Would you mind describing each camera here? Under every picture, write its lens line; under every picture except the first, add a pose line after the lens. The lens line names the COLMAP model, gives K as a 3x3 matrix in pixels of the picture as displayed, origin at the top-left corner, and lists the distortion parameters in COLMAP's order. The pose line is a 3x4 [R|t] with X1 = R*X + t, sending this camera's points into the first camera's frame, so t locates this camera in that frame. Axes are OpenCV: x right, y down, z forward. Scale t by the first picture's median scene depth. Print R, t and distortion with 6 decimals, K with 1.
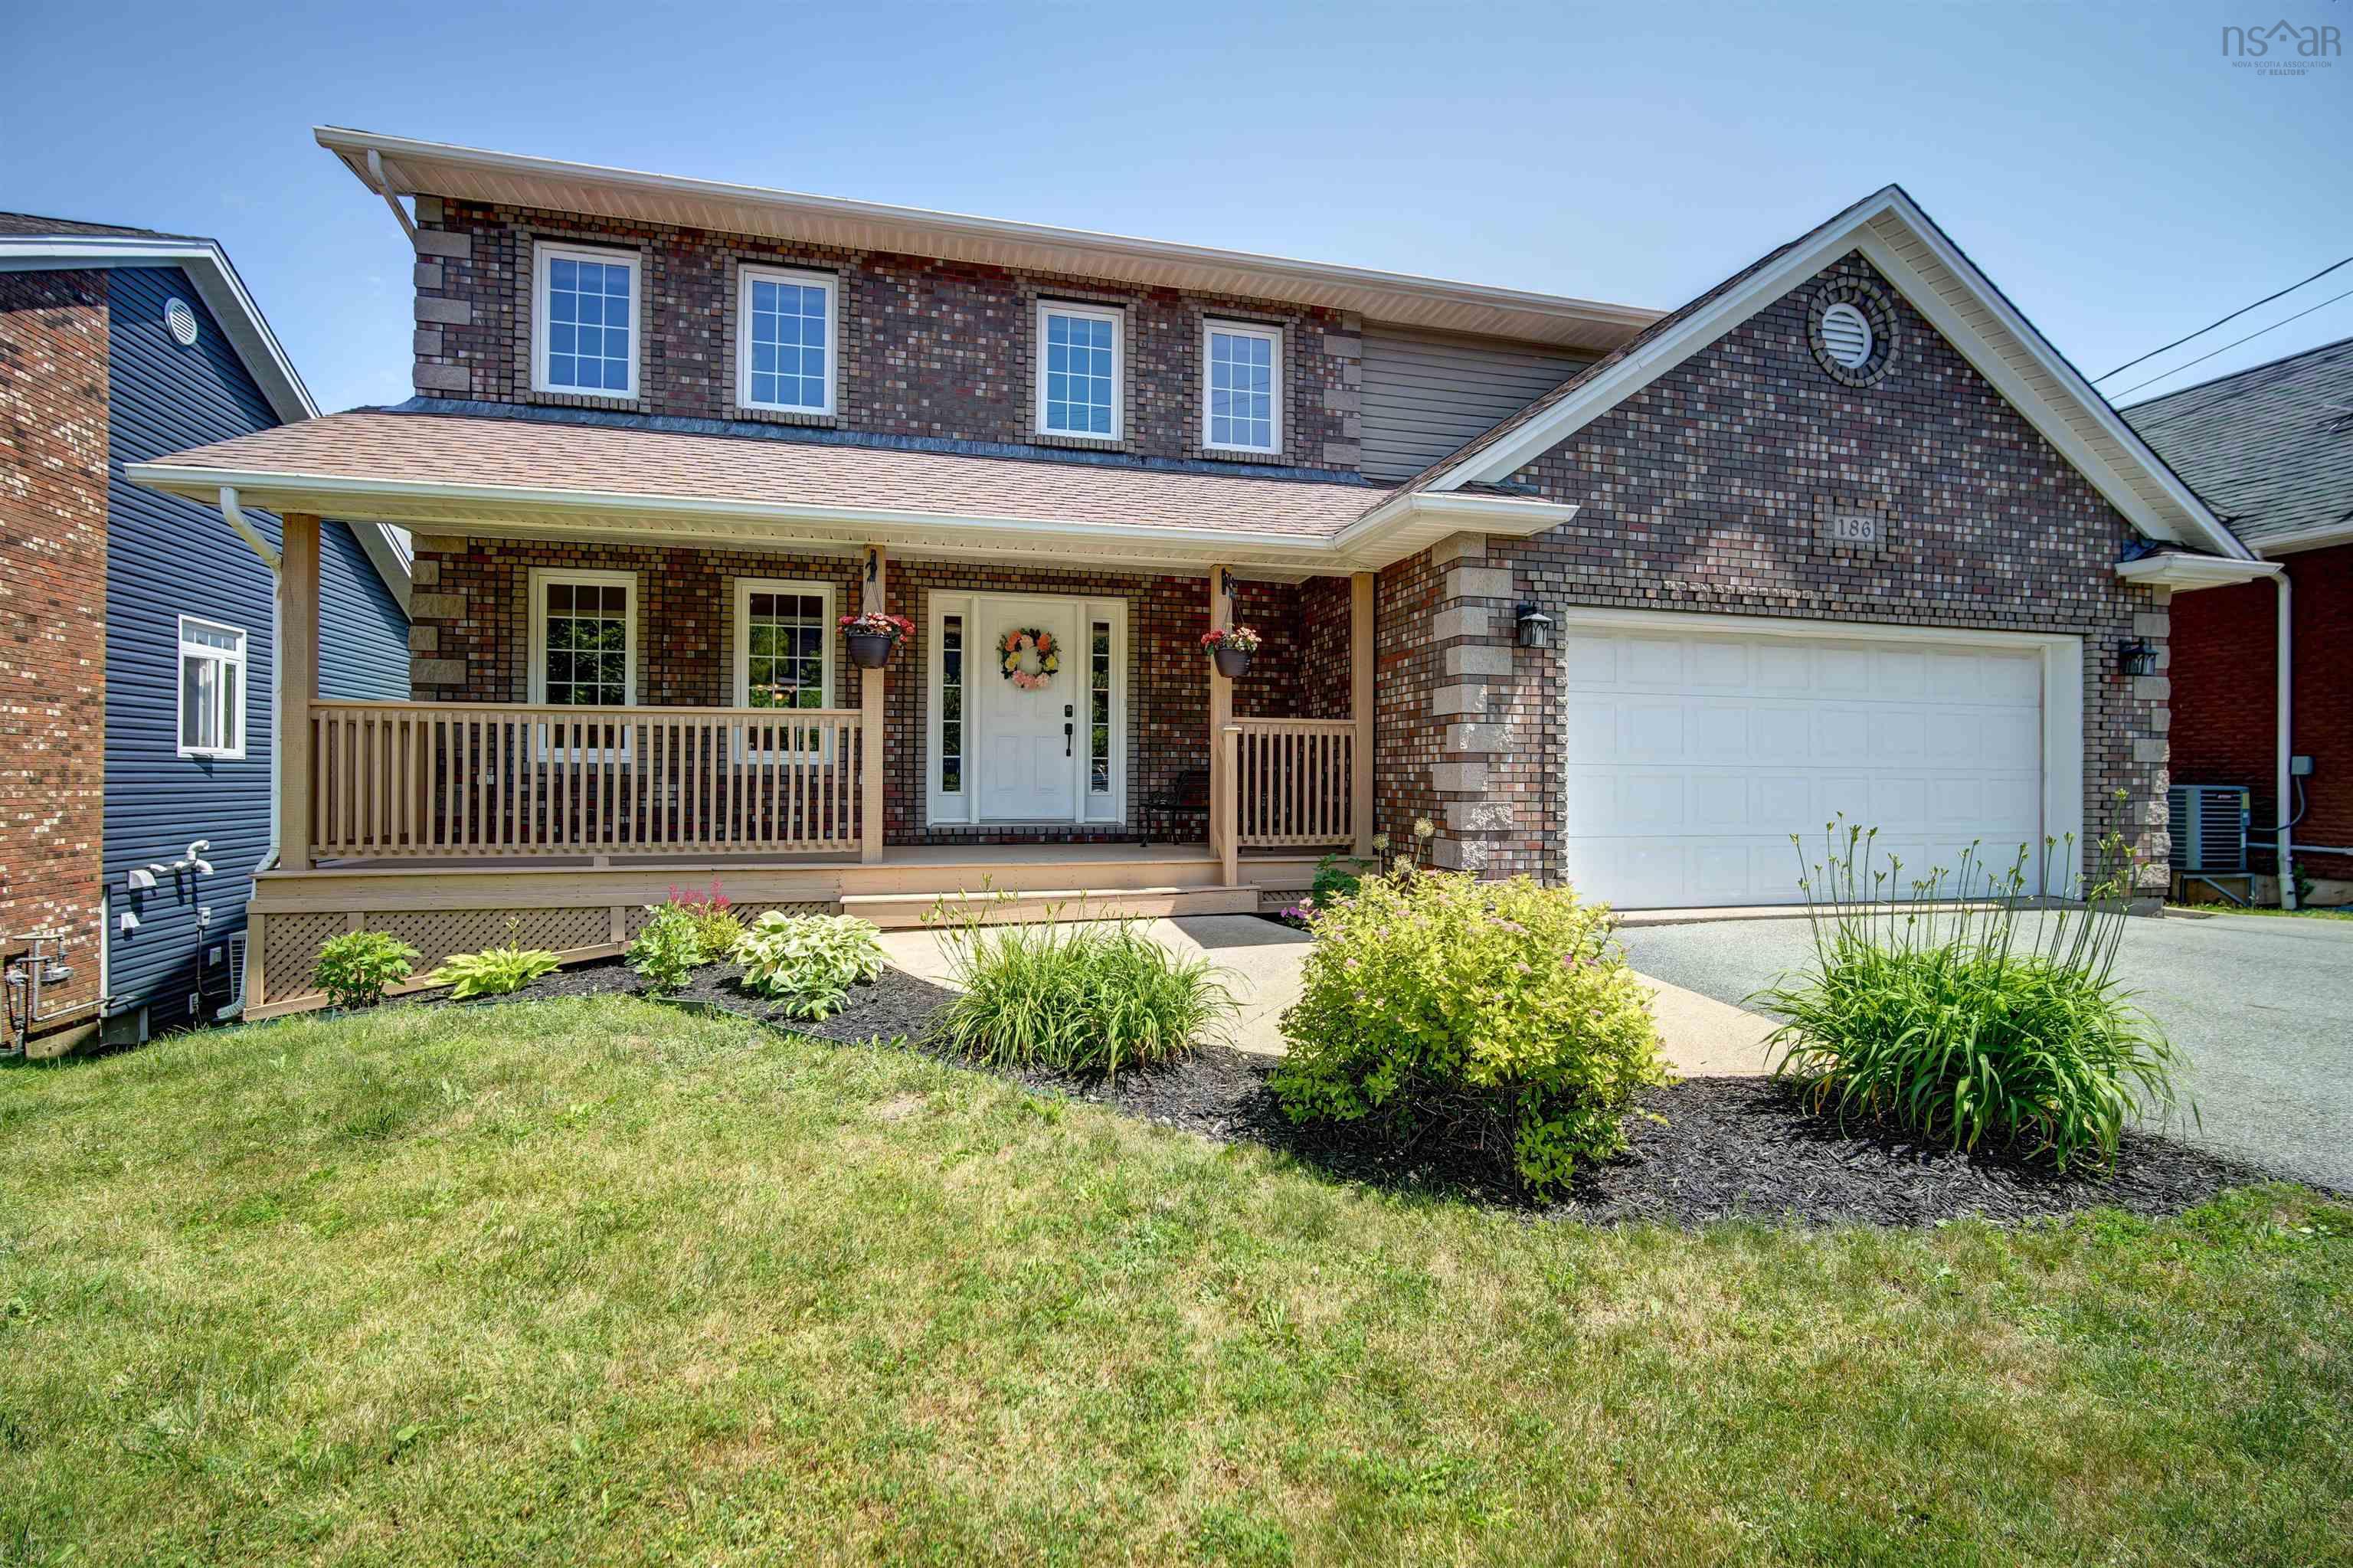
lens RADIAL K [[1020.1, 0, 1170.4], [0, 1020.1, 781.9], [0, 0, 1]] dist [-0.007762, 0.000245]
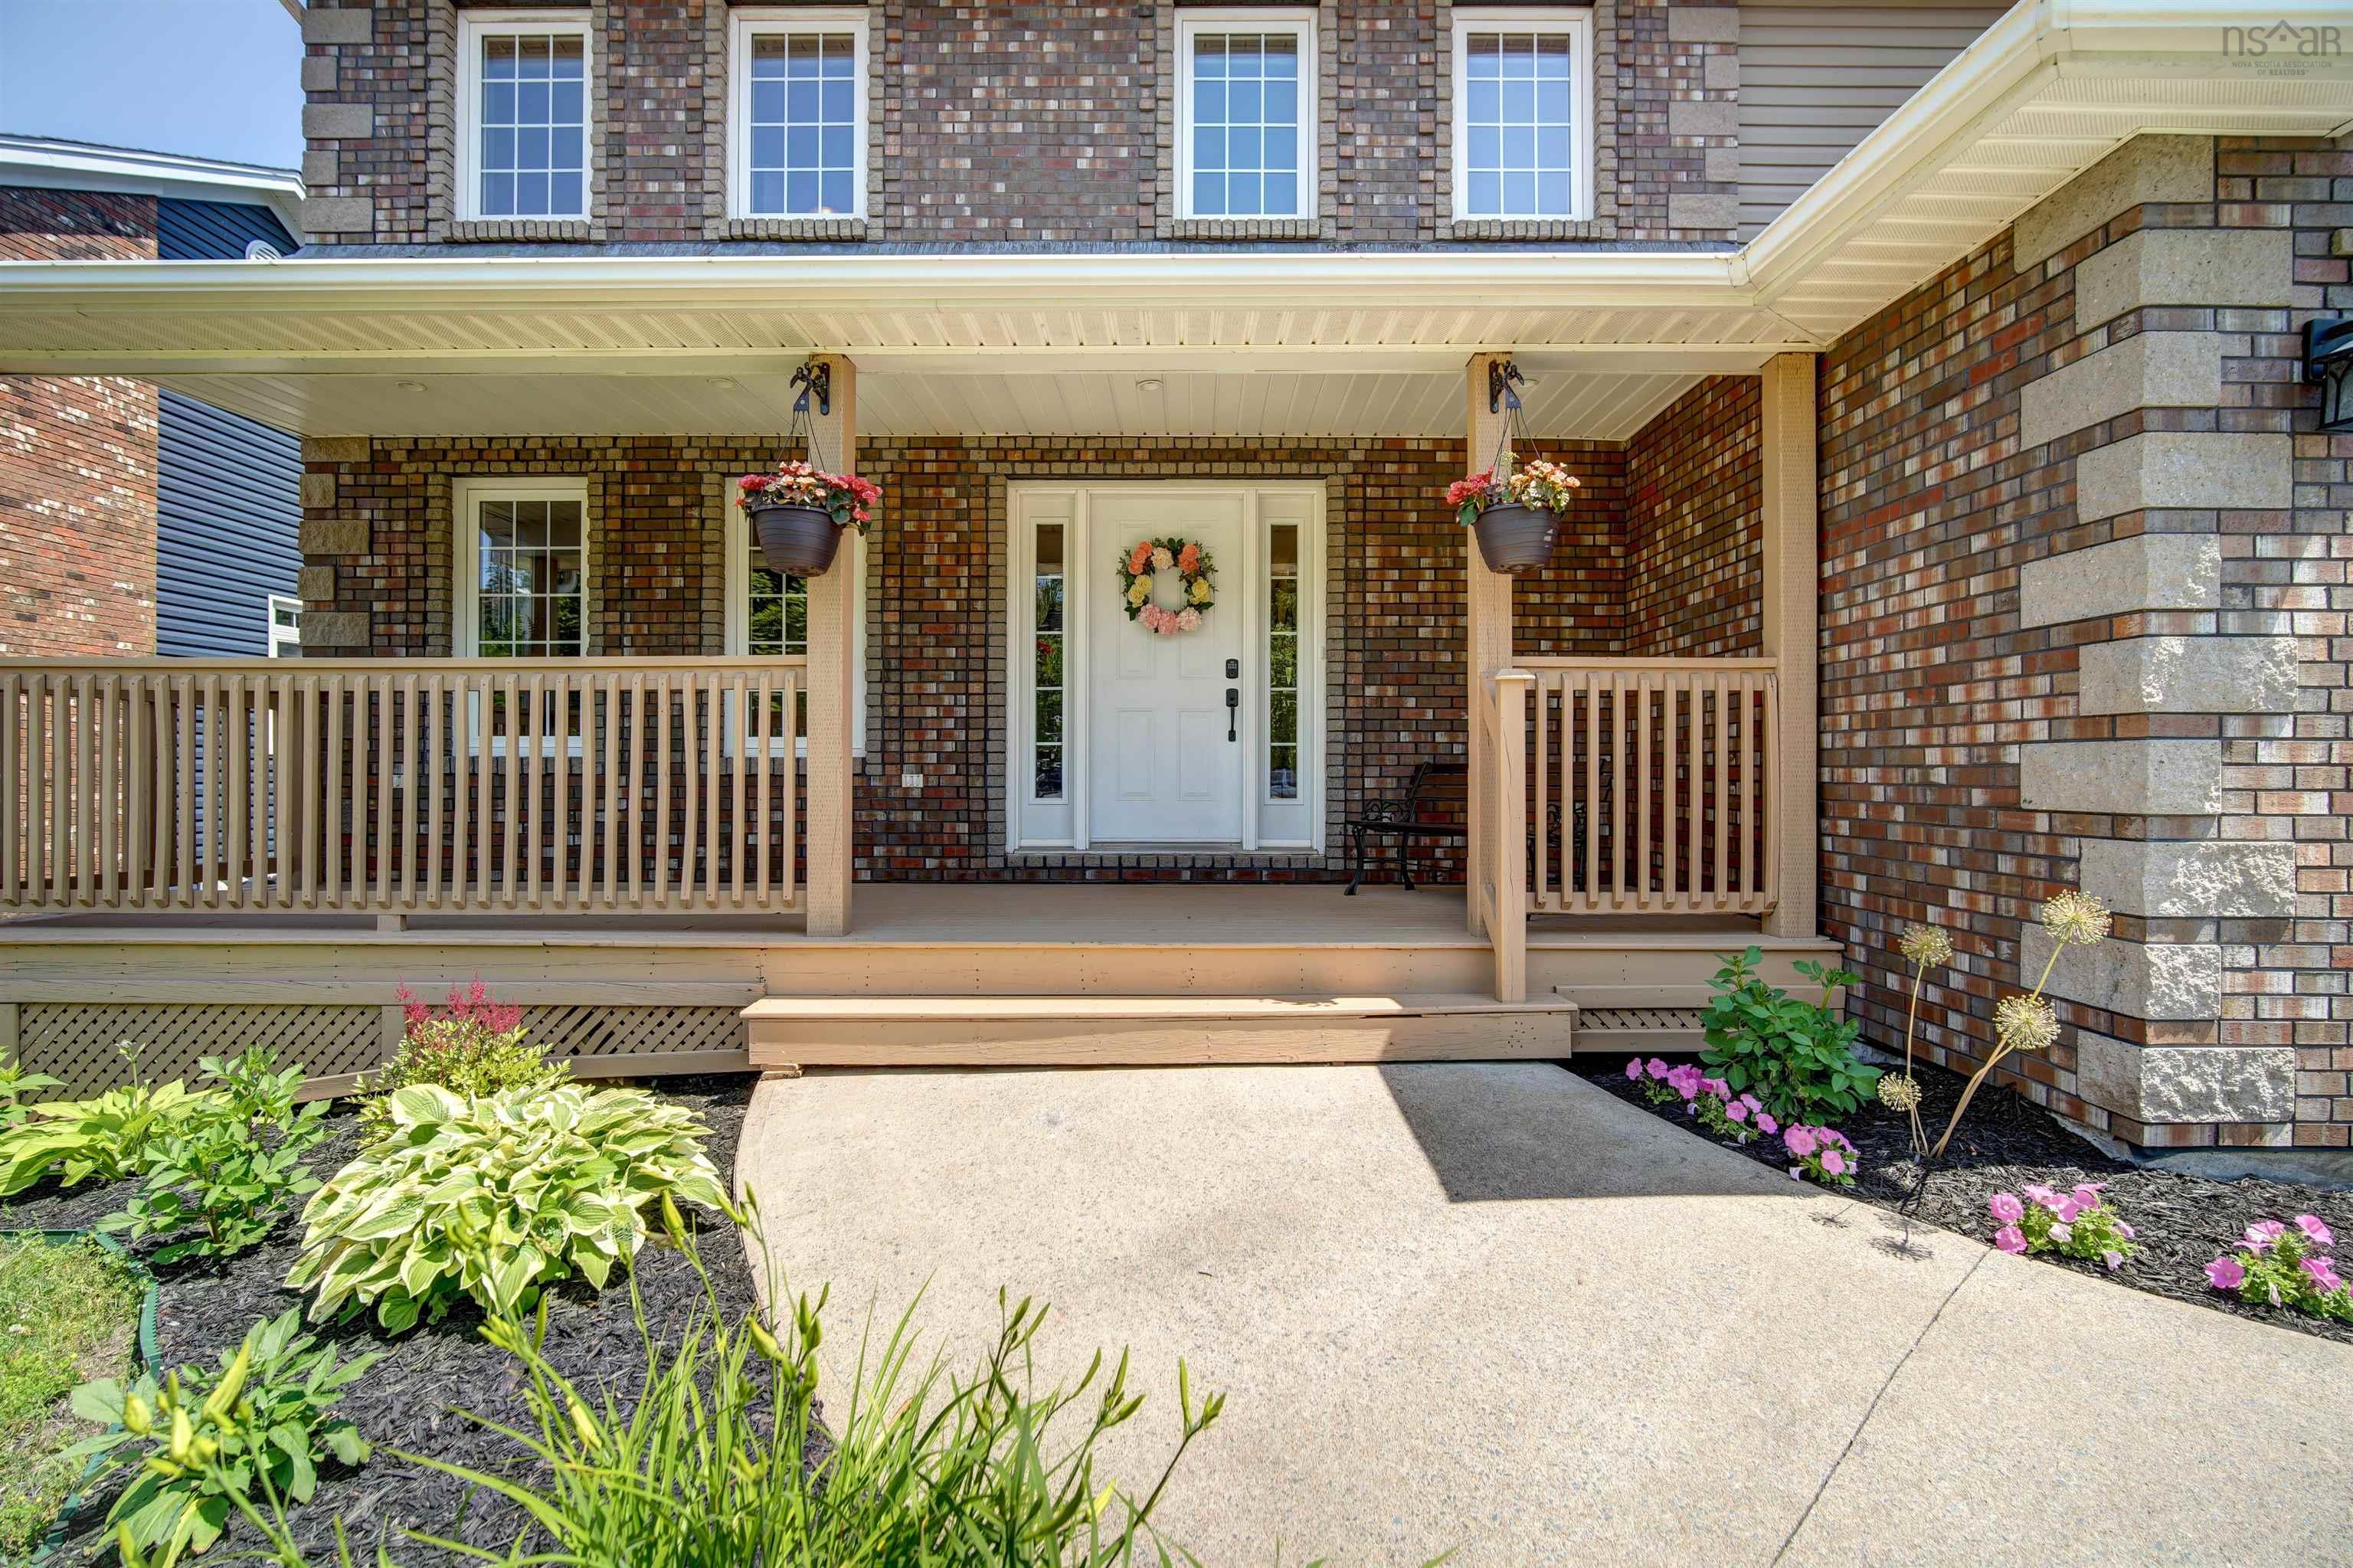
lens RADIAL K [[1020.1, 0, 1172.1], [0, 1020.1, 768.7], [0, 0, 1]] dist [-0.007762, 0.000245]
pose [[0.969881, -0.003966, -0.243548, 0.018354], [0.002496, 0.999977, -0.006345, -0.005113], [0.243567, 0.005546, 0.969868, 0.435677]]
